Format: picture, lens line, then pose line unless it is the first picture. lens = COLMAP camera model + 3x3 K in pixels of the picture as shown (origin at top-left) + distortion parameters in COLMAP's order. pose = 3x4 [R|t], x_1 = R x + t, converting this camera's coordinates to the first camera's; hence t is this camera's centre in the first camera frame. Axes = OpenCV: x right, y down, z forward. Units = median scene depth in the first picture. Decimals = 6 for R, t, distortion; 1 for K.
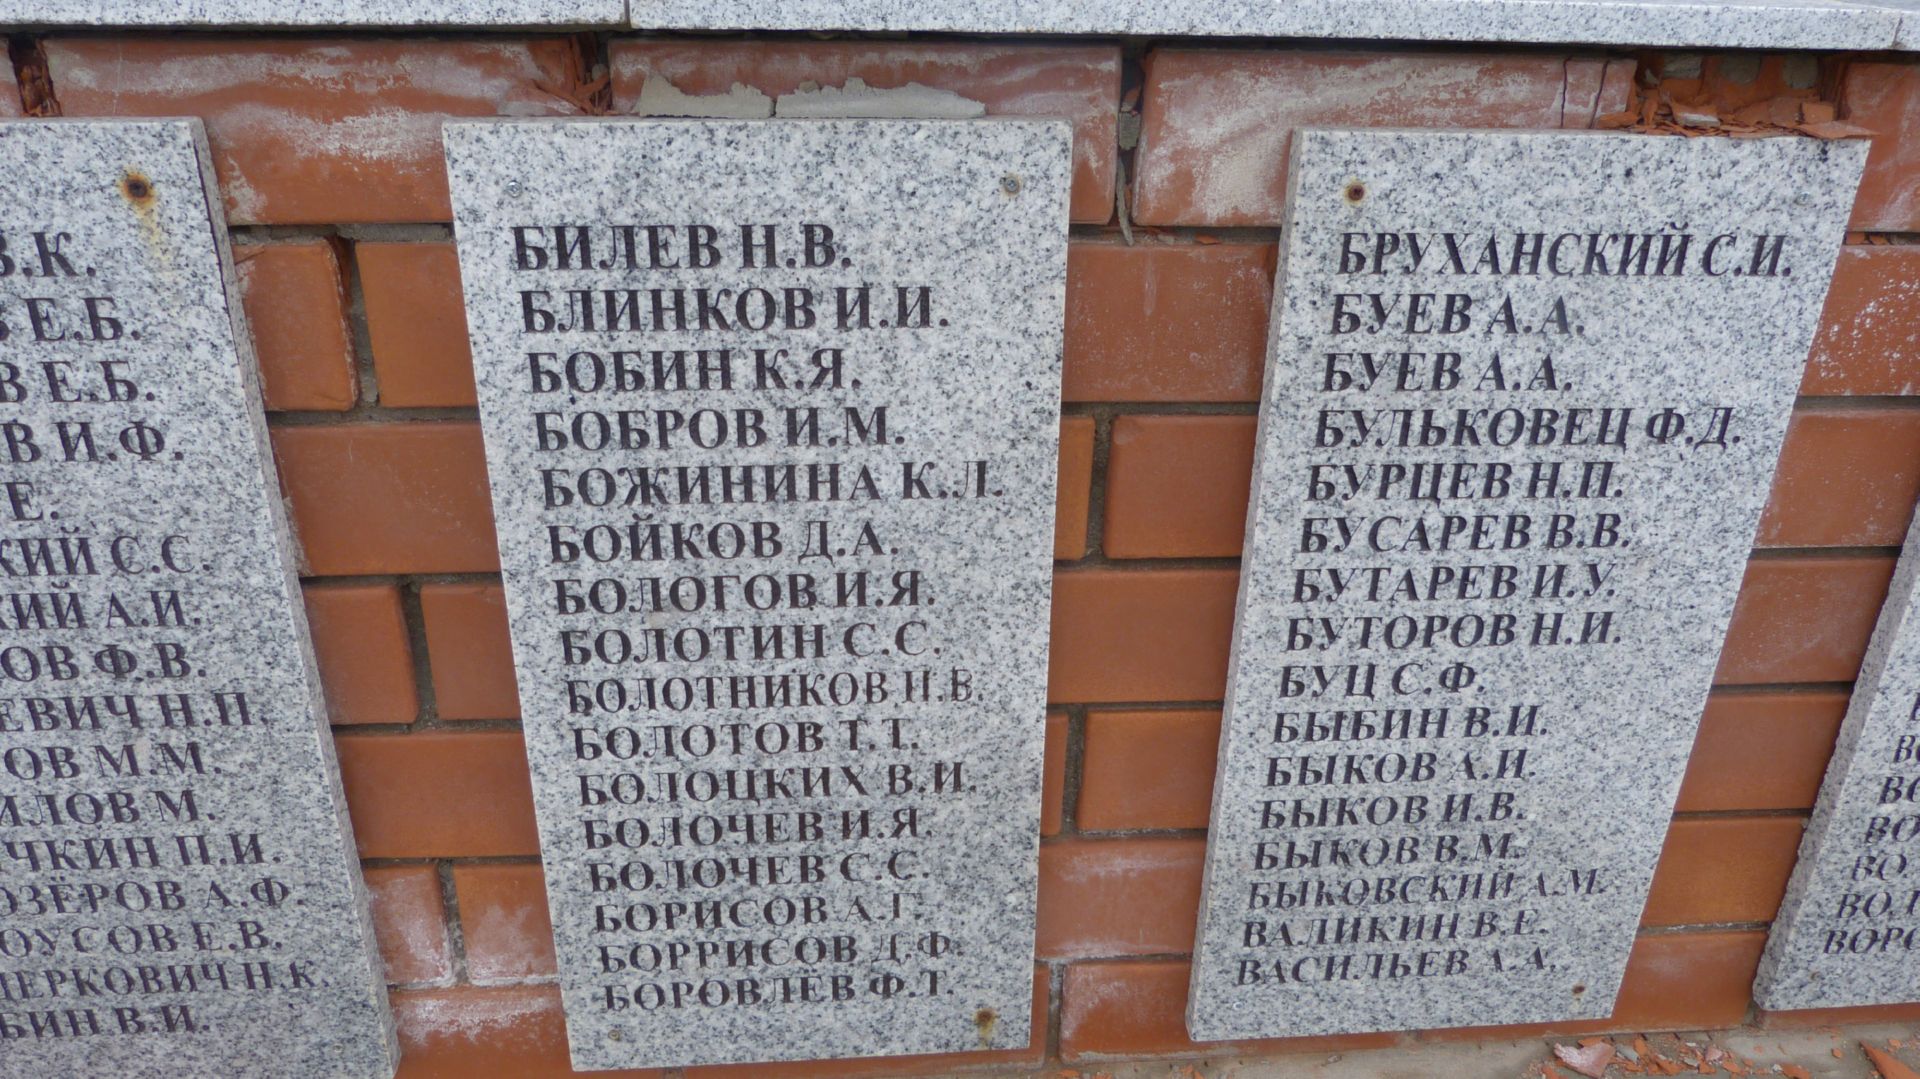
lens RADIAL K [[1416.9, 0, 1044.2], [0, 1416.9, 510.5], [0, 0, 1]] dist [-0.036624, 0.024835]
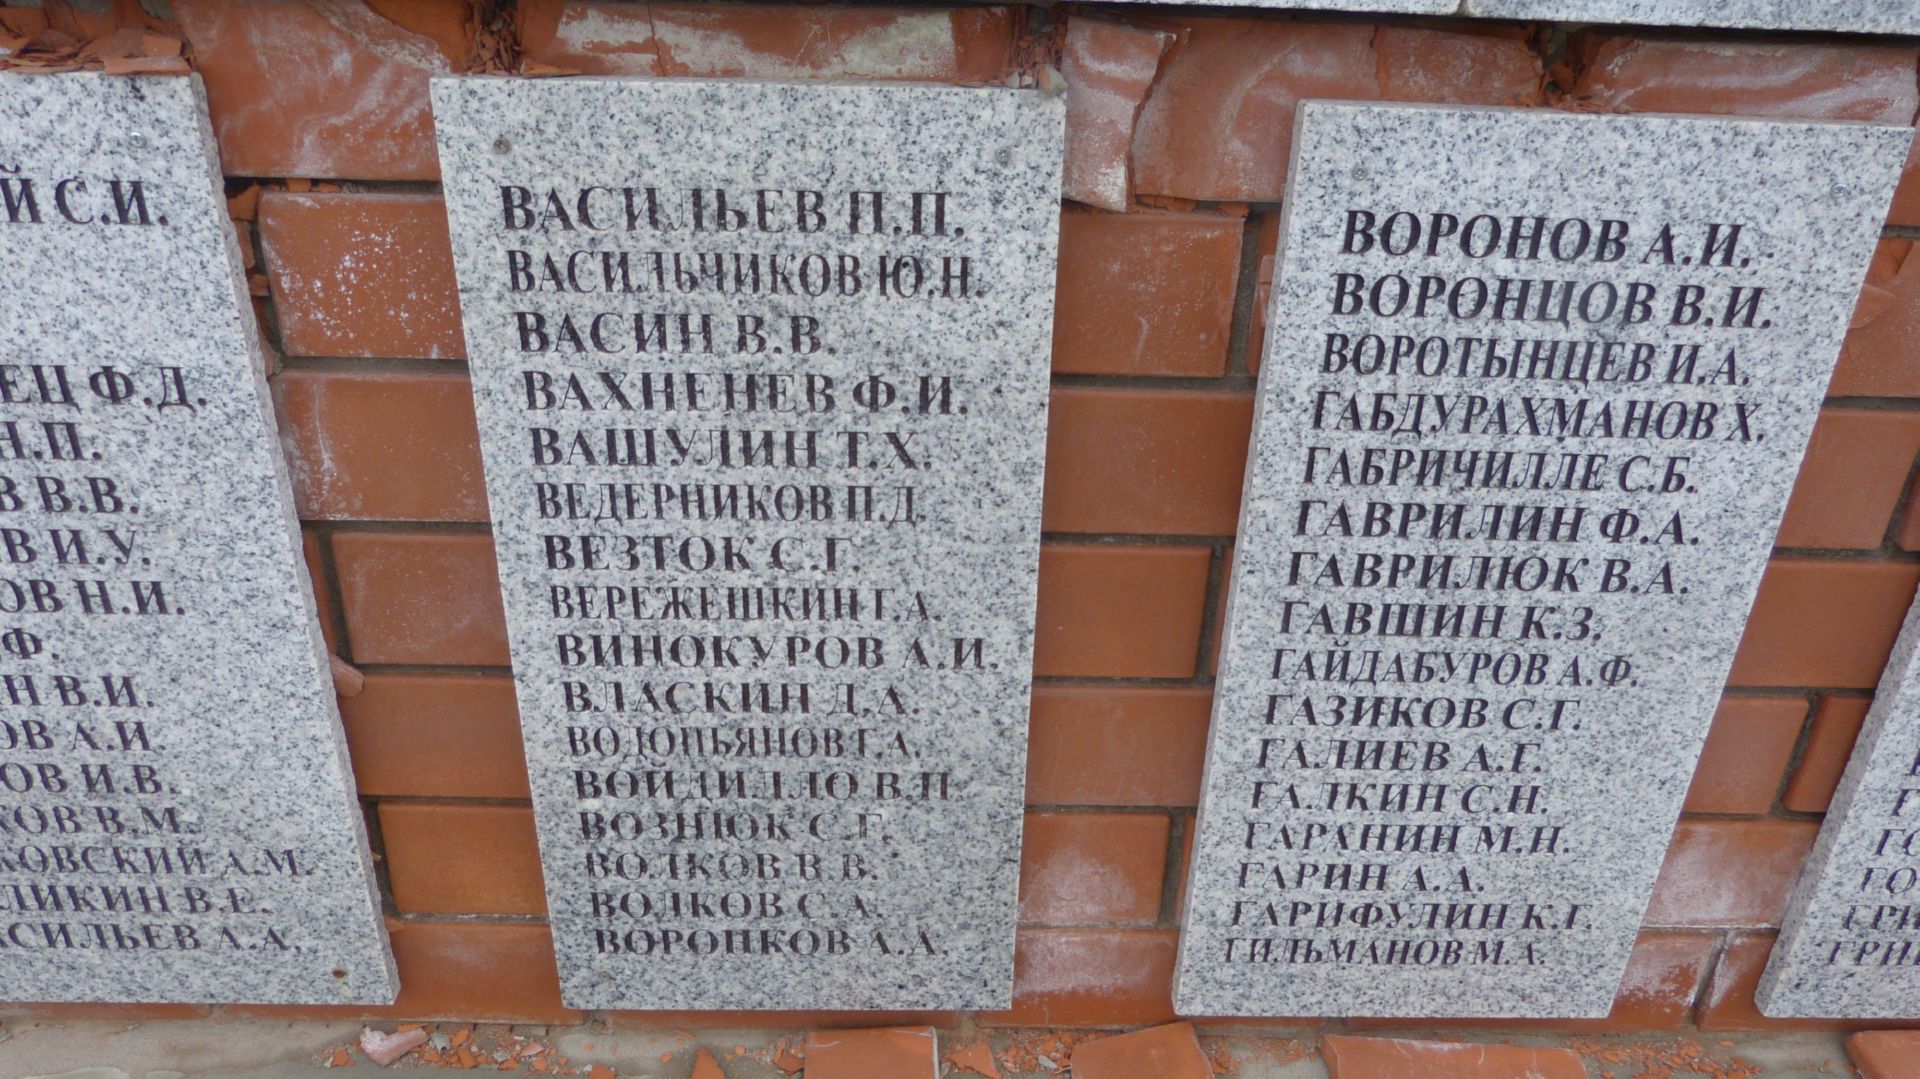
lens RADIAL K [[1416.9, 0, 953.0], [0, 1416.9, 547.3], [0, 0, 1]] dist [-0.036624, 0.024835]
pose [[0.997877, 0.035665, -0.054500, 0.957520], [-0.033150, 0.998374, 0.046372, -0.012606], [0.056065, -0.044467, 0.997436, 0.081176]]
